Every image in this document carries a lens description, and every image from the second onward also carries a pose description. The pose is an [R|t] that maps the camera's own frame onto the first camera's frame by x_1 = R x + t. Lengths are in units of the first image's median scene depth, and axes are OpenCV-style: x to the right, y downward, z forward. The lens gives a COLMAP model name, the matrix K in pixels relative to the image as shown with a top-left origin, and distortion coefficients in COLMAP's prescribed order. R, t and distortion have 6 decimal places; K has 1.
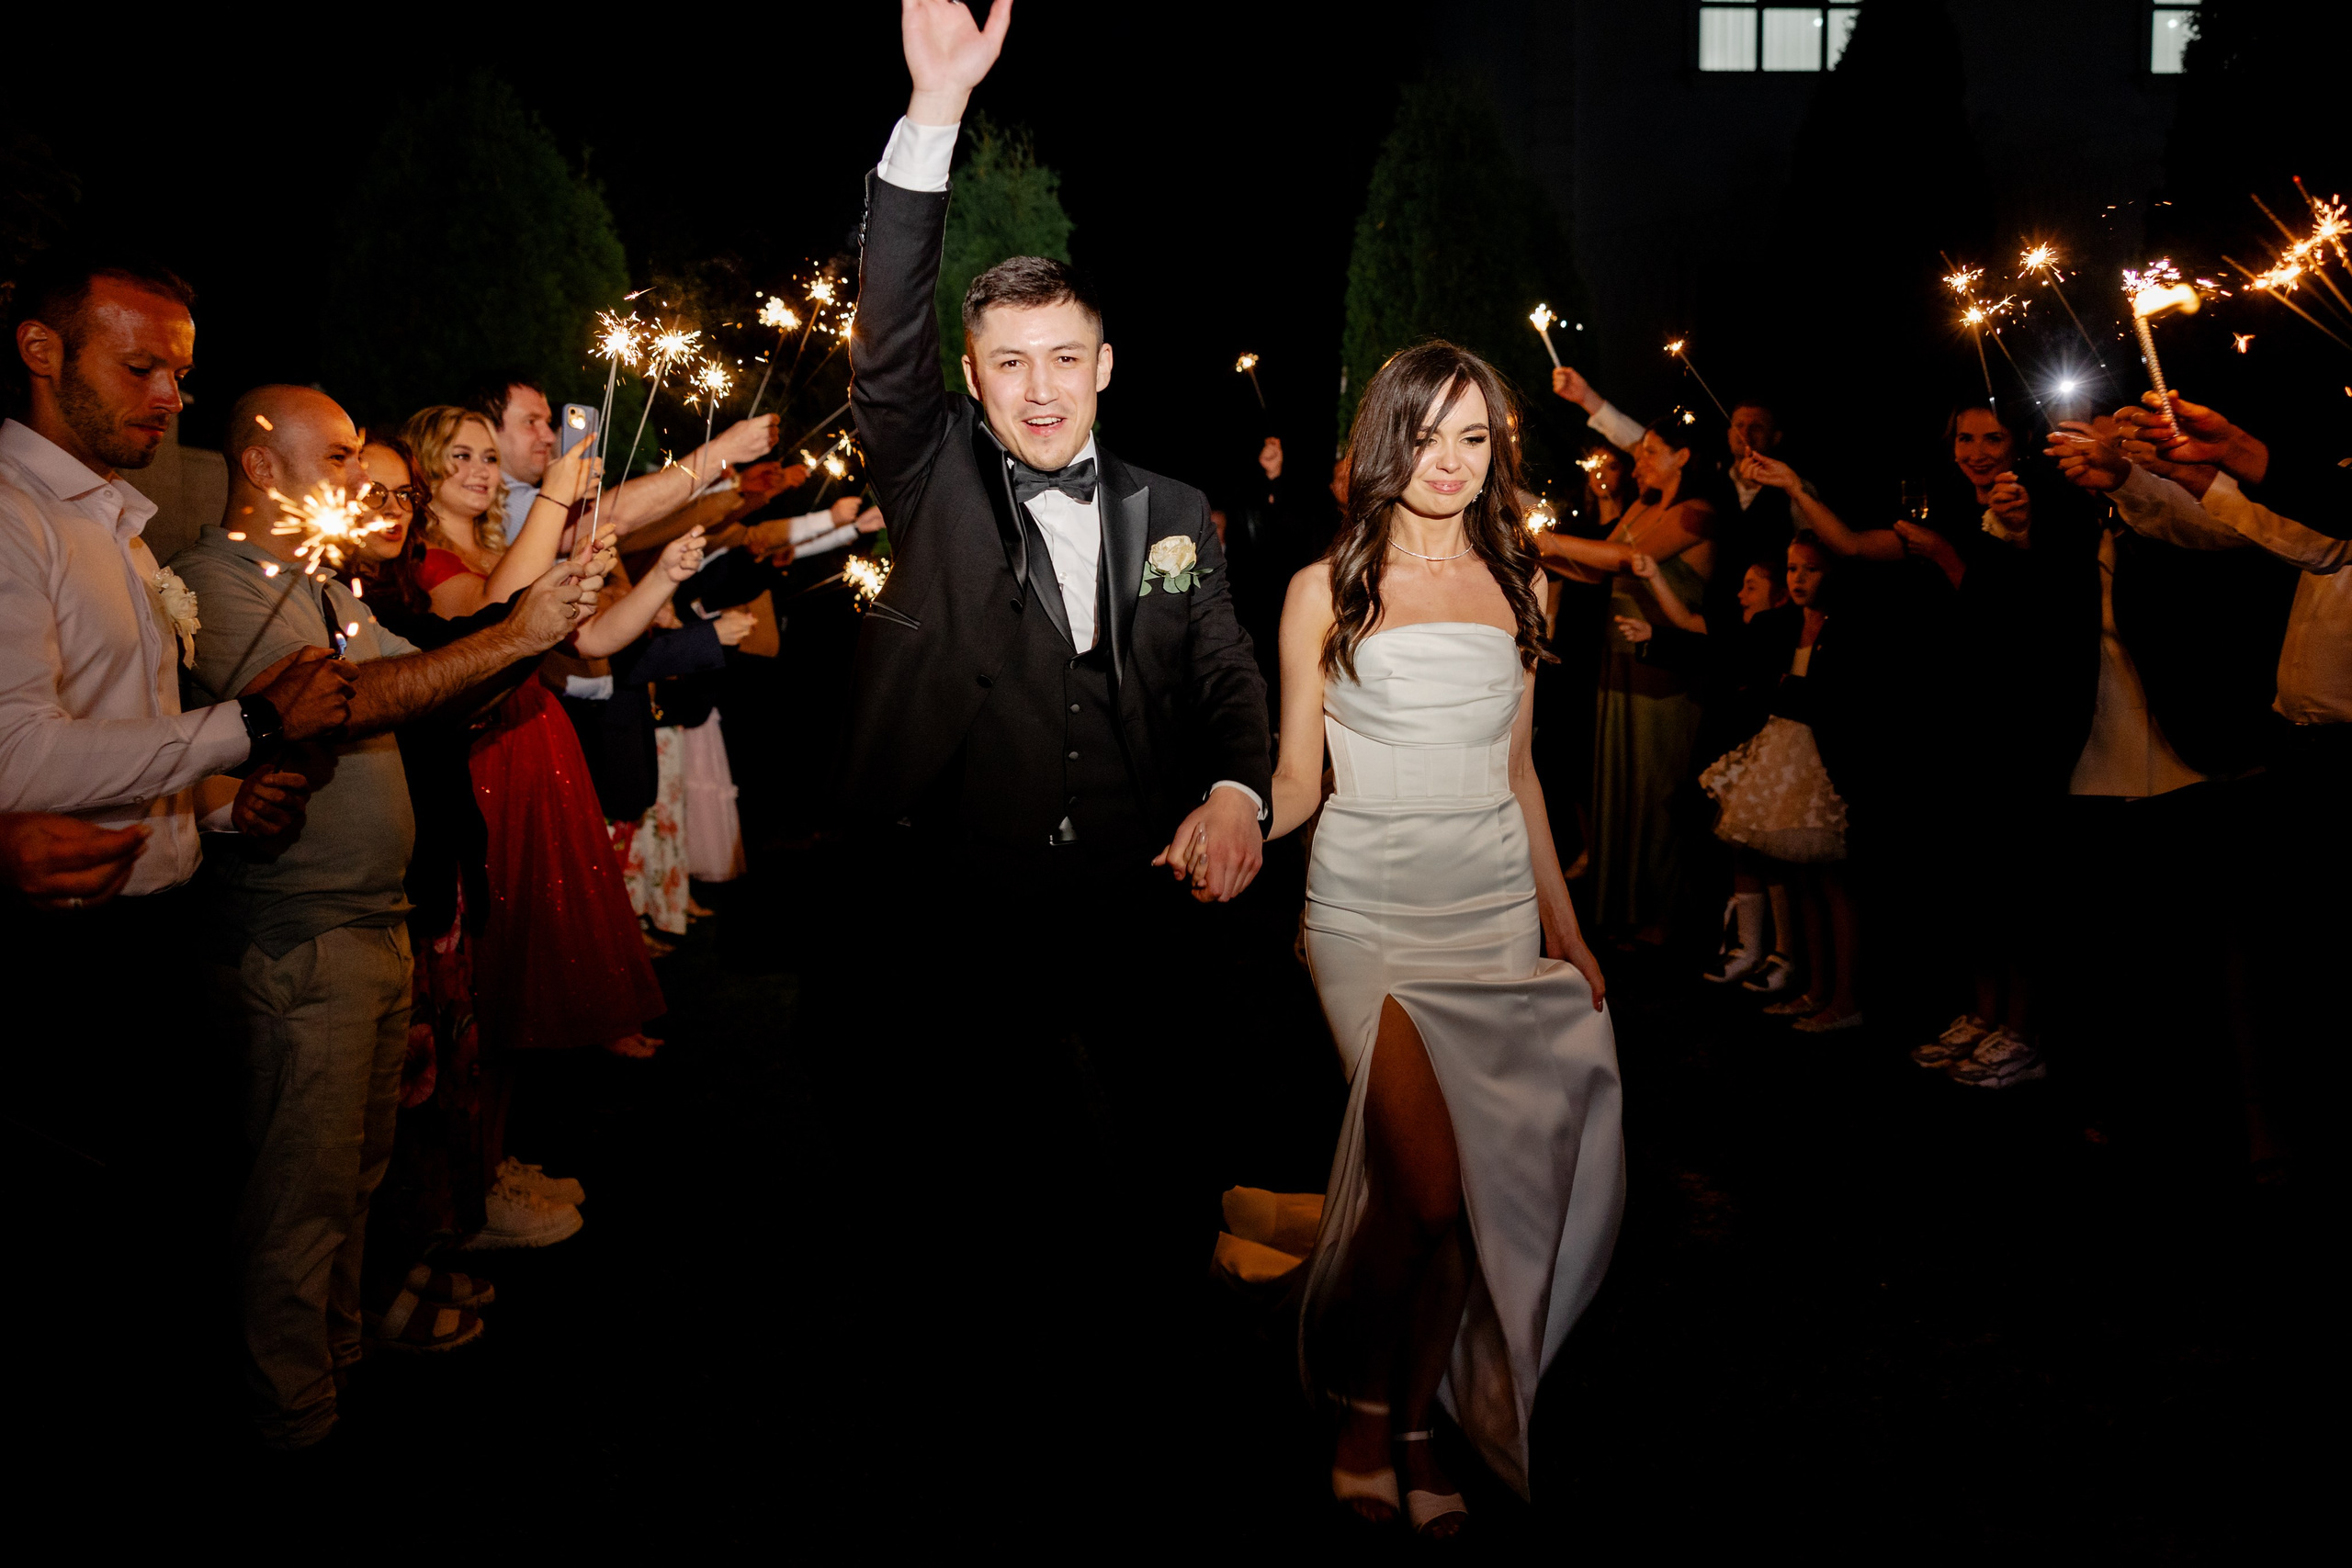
lens RADIAL K [[1864.4, 0, 1233.4], [0, 1864.4, 749.9], [0, 0, 1]] dist [0.007808, -0.004424]
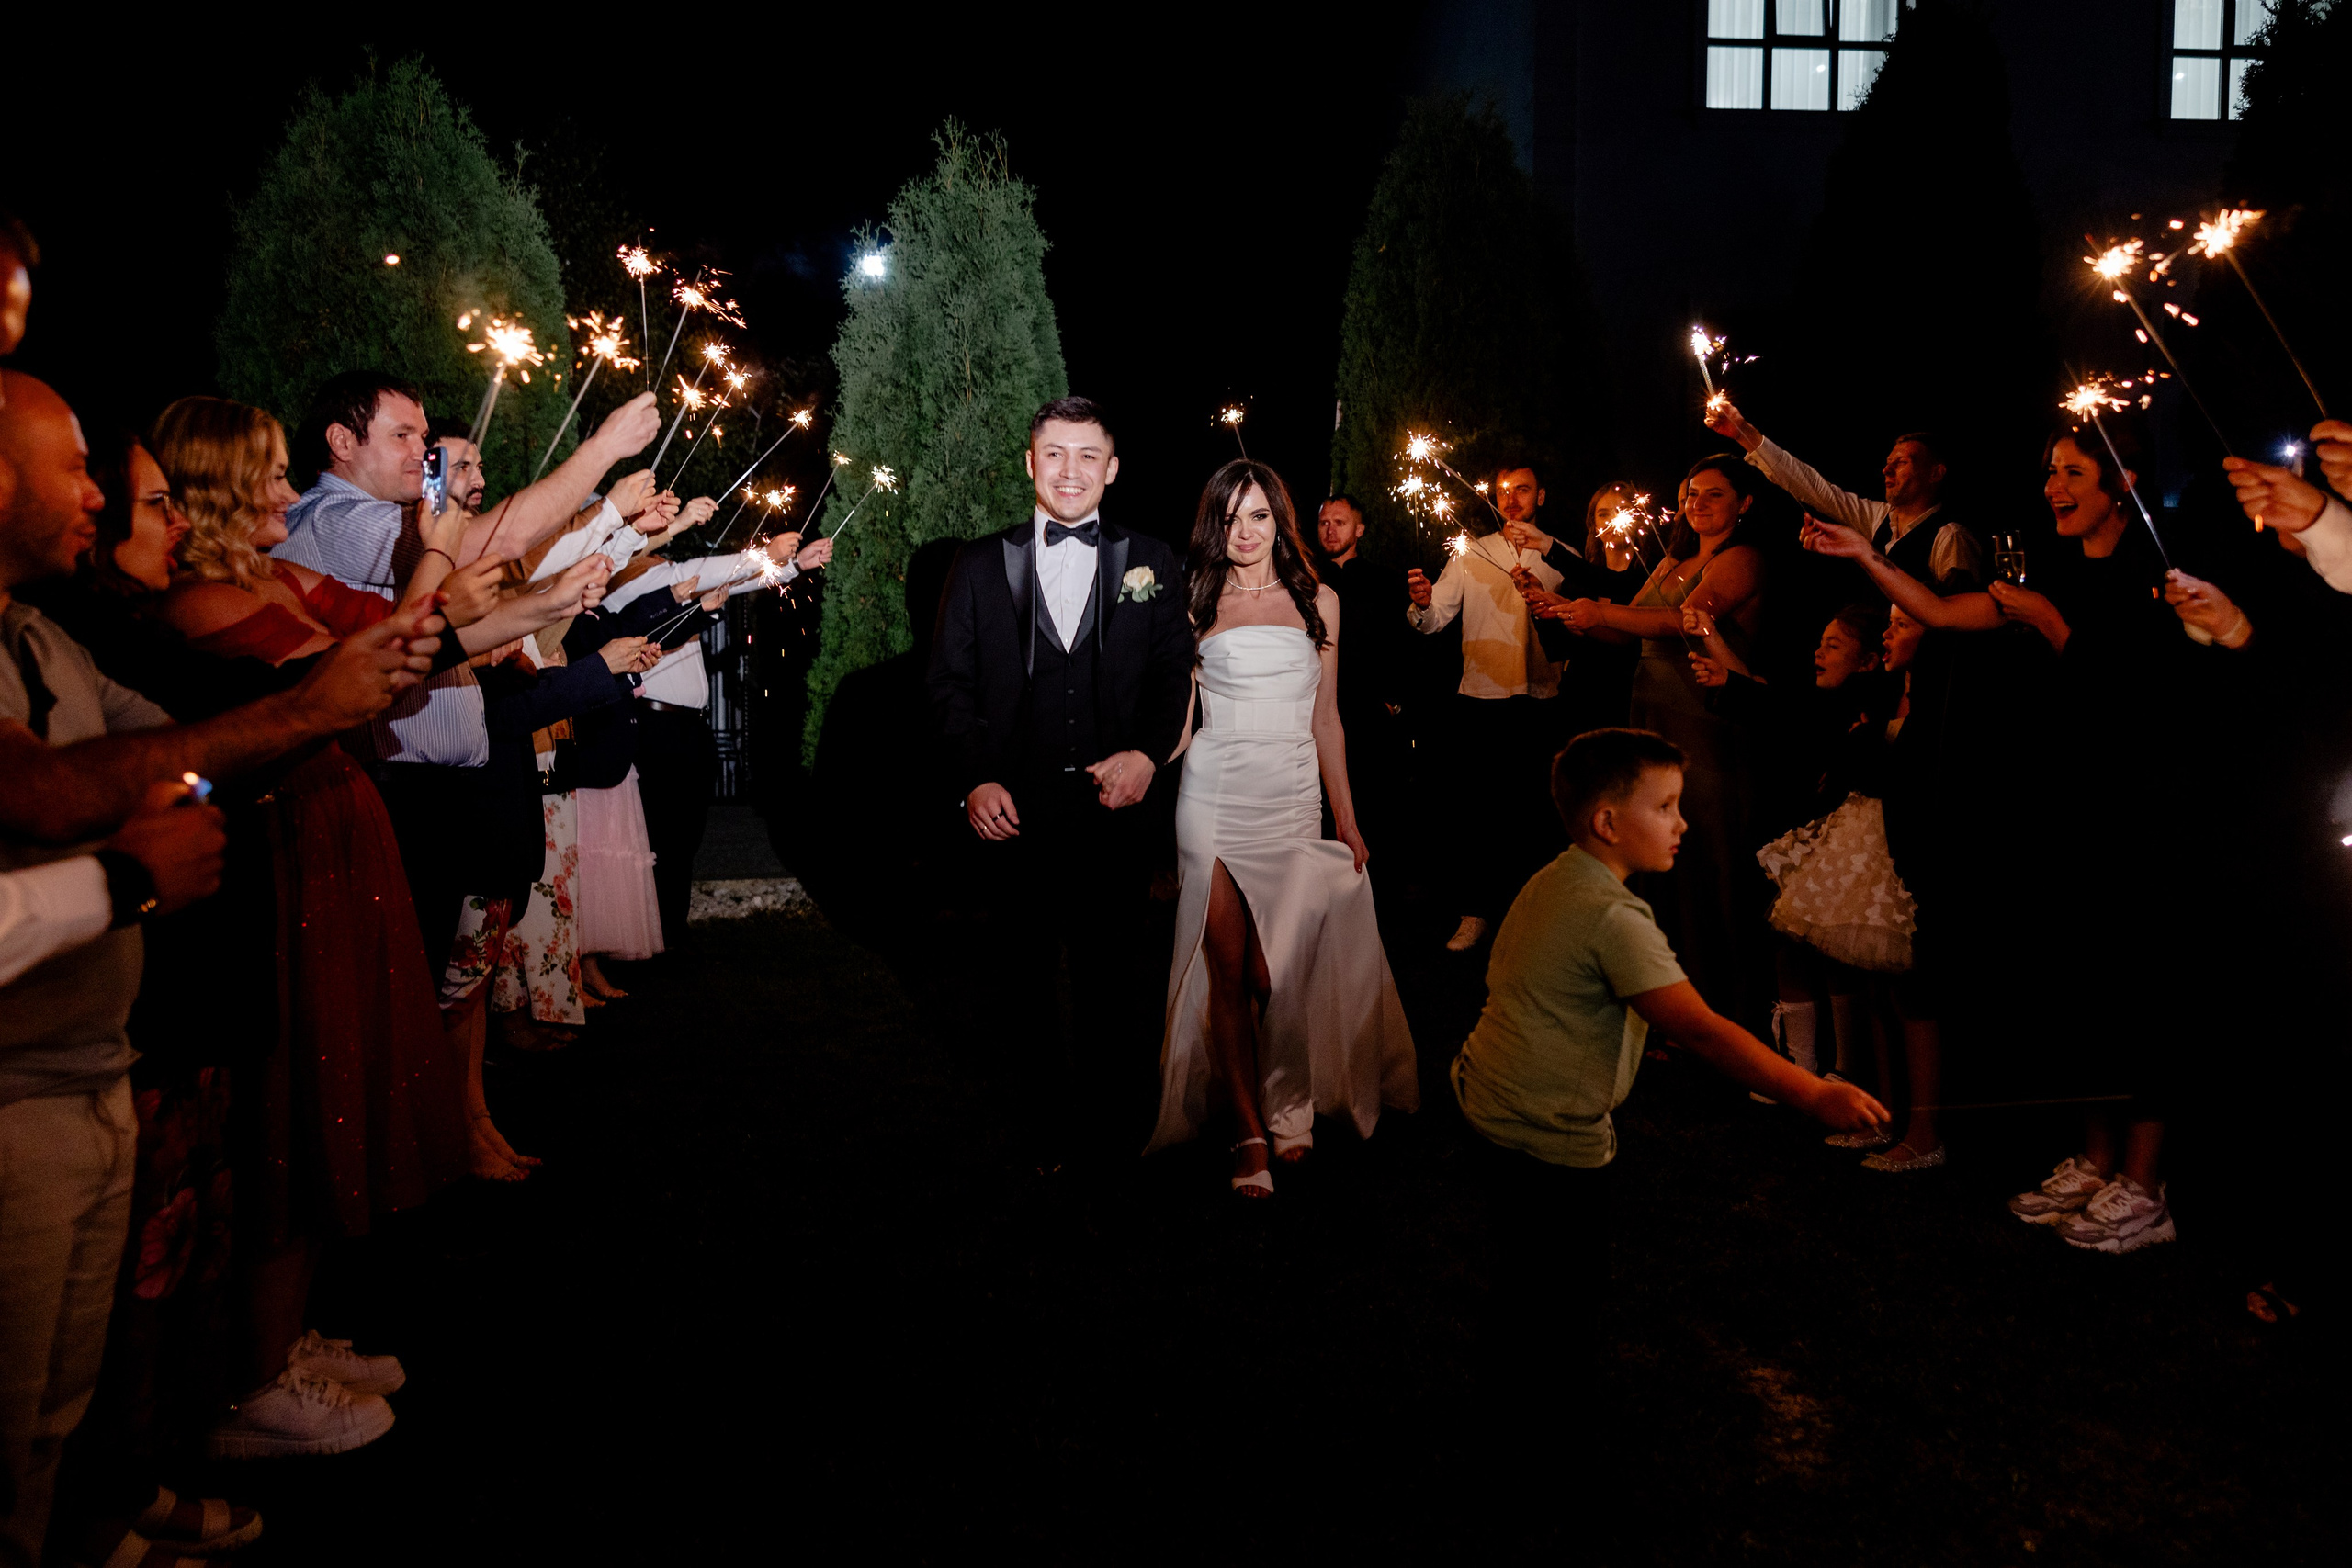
lens RADIAL K [[1864.4, 0, 1228.6], [0, 1864.4, 744.9], [0, 0, 1]] dist [0.007808, -0.004424]
pose [[0.999805, 0.015918, 0.011707, -0.003667], [-0.015590, 0.999496, -0.027645, -0.011717], [-0.012141, 0.027457, 0.999549, 0.104611]]
